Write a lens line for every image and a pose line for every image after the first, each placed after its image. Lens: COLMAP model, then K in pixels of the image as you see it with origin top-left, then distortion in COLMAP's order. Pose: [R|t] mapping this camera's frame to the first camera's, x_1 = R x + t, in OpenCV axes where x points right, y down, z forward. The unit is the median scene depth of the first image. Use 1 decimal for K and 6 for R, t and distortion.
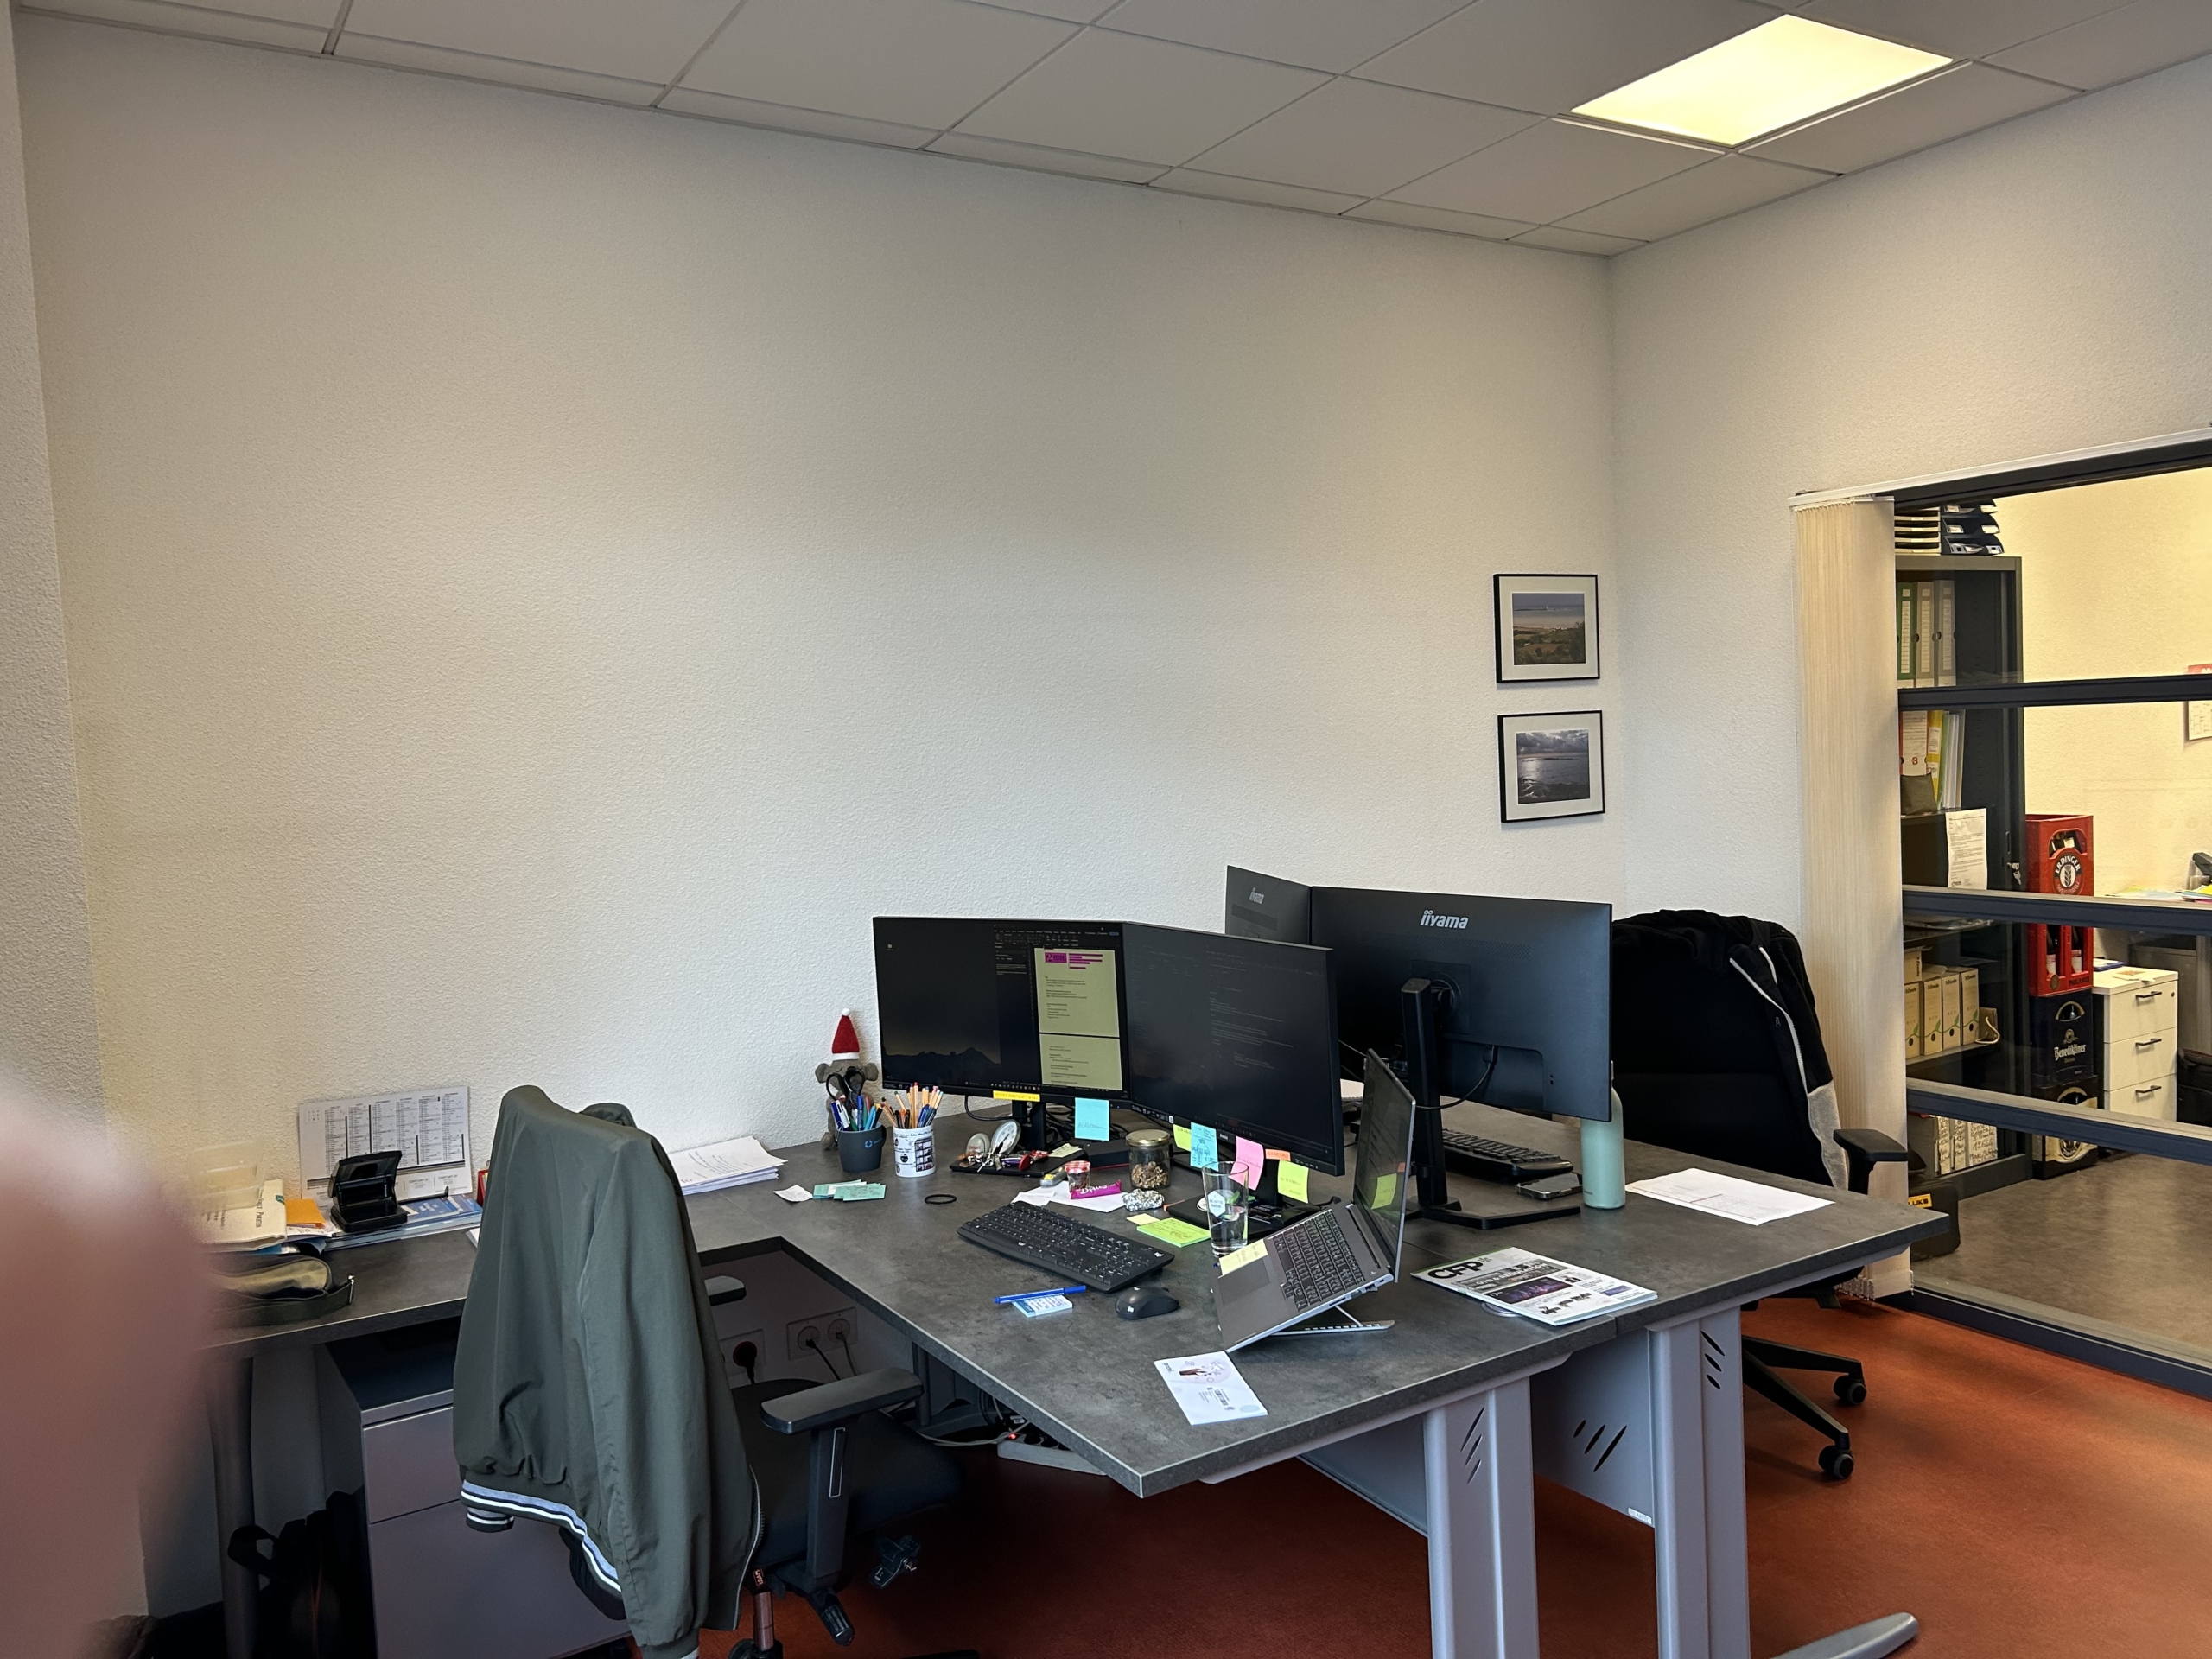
lens RADIAL K [[1657.1, 0, 1103.4], [0, 1657.1, 818.5], [0, 0, 1]] dist [0.029443, -0.003902]
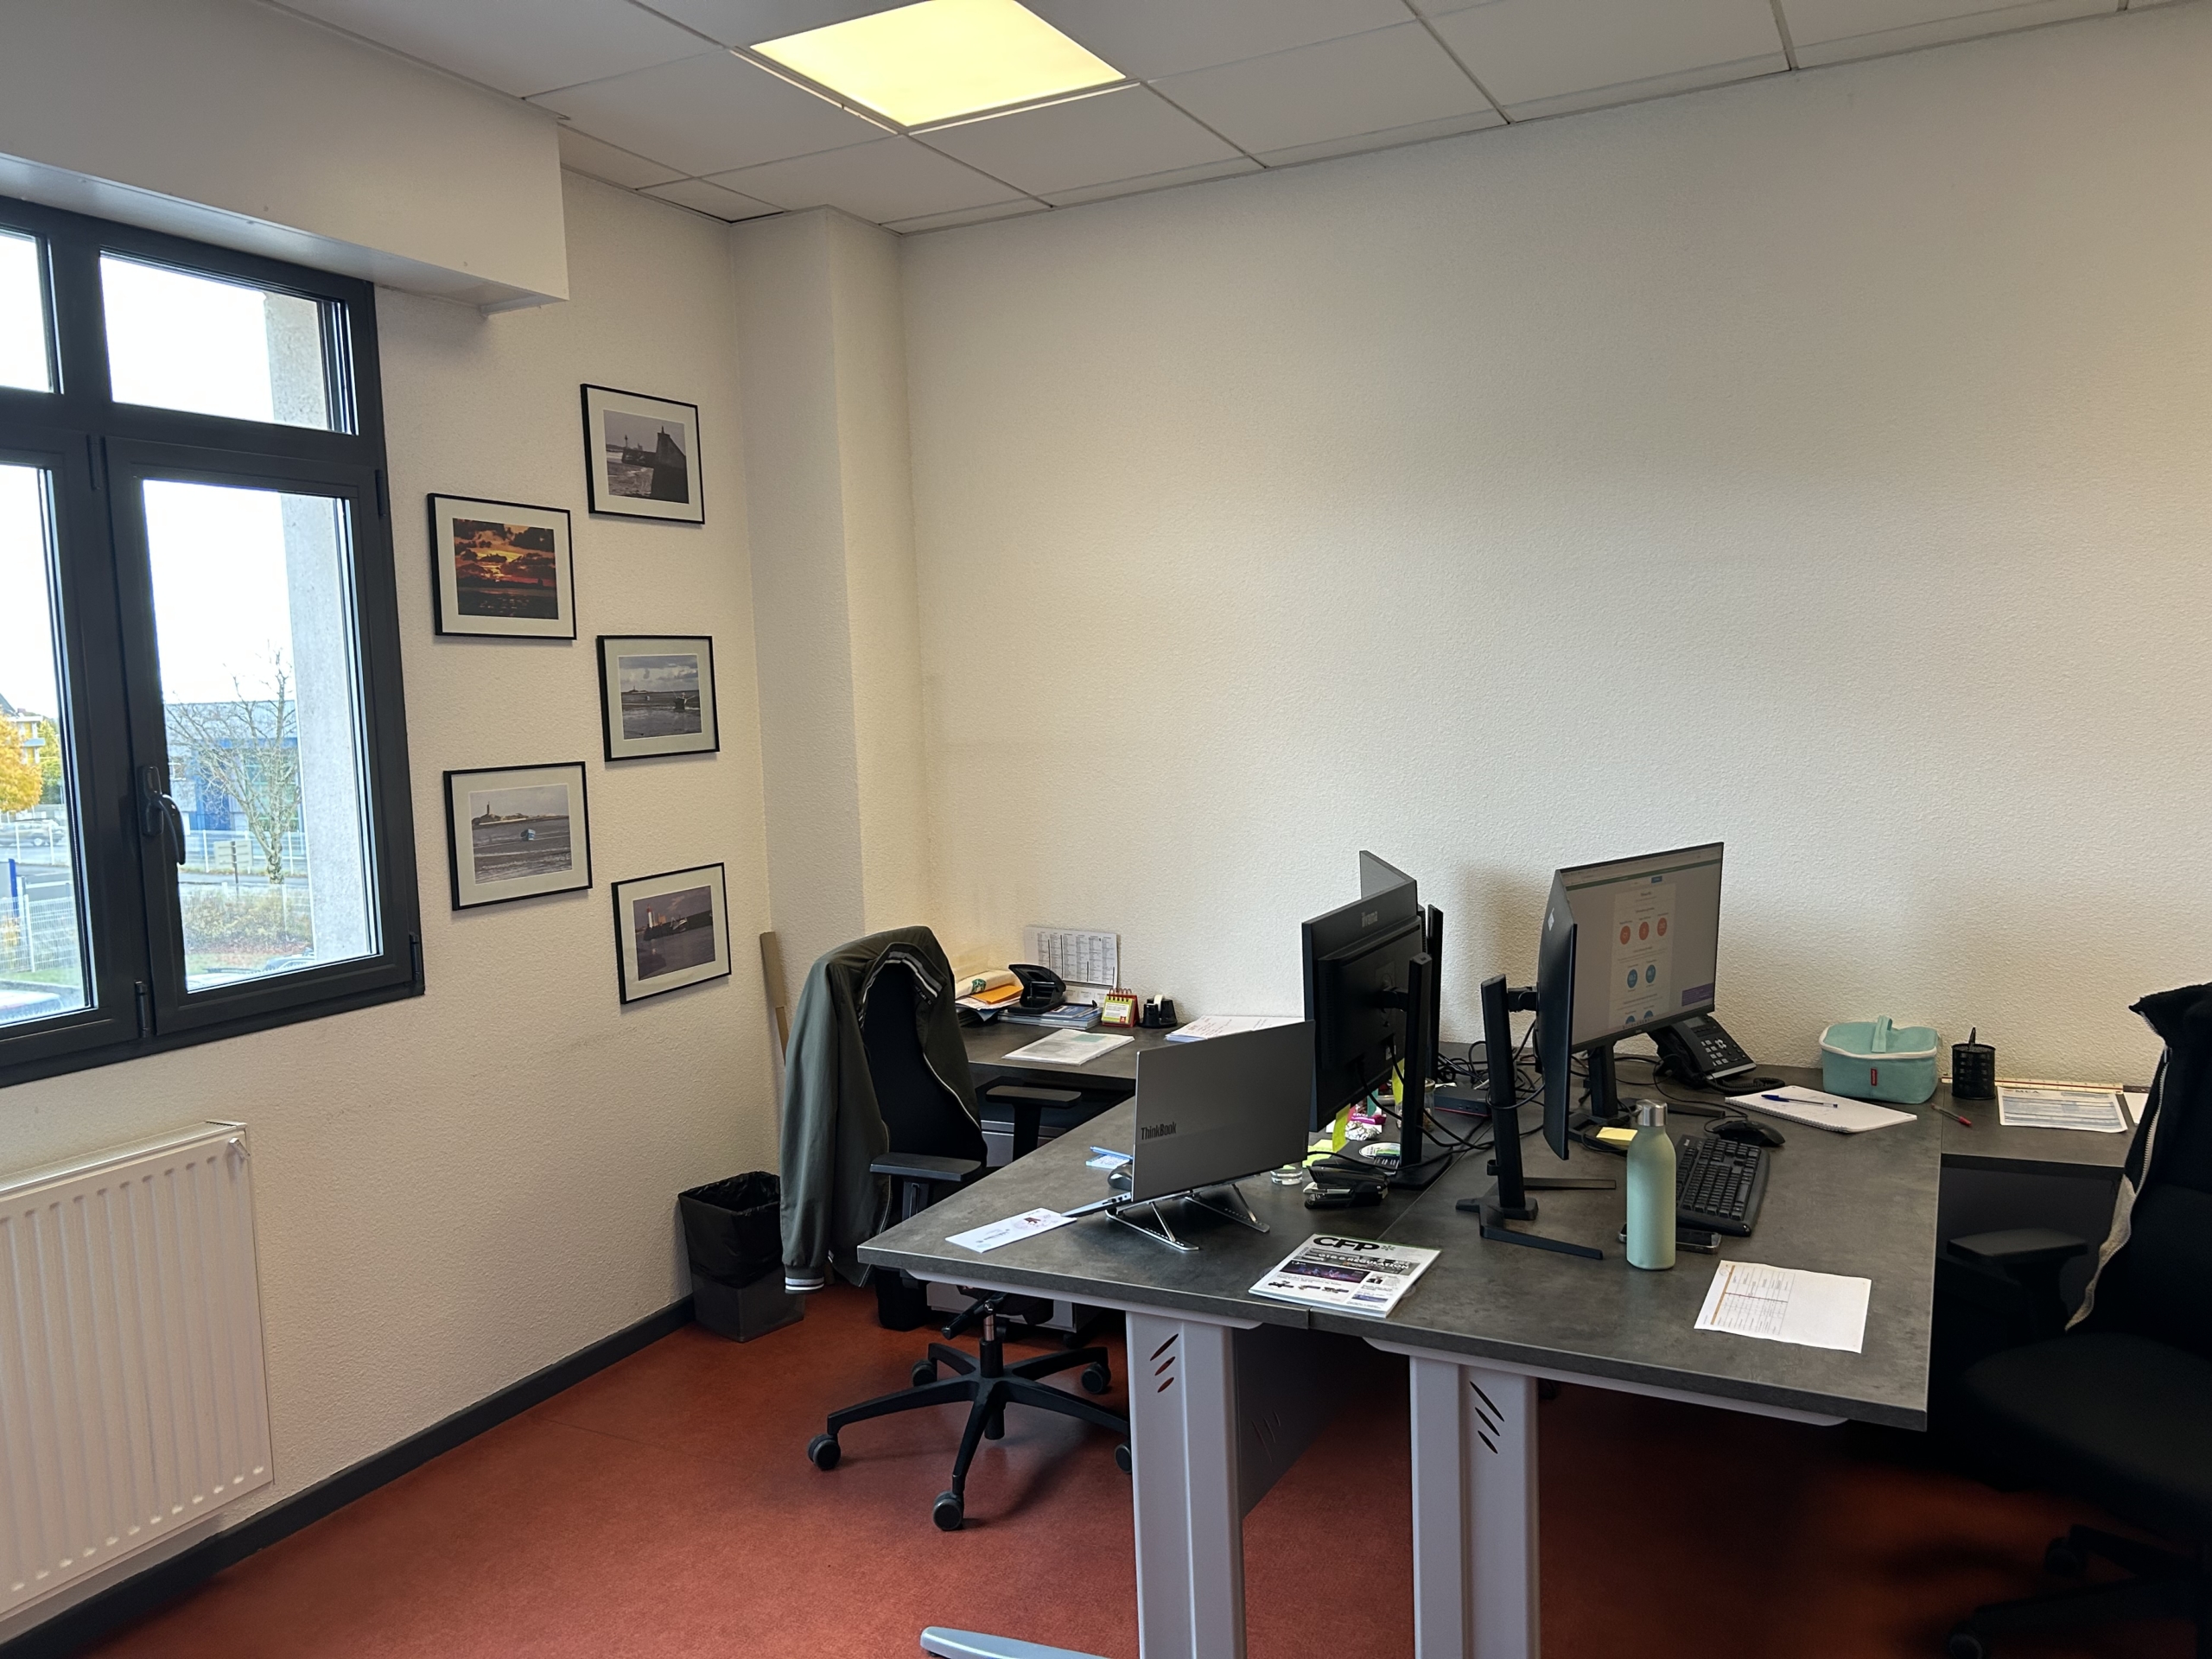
lens RADIAL K [[1657.1, 0, 1102.4], [0, 1657.1, 838.3], [0, 0, 1]] dist [0.029443, -0.003902]
pose [[0.517067, 0.110509, -0.848781, 0.965582], [-0.034905, 0.993528, 0.108091, -0.086193], [0.855233, -0.026264, 0.517578, 0.328505]]
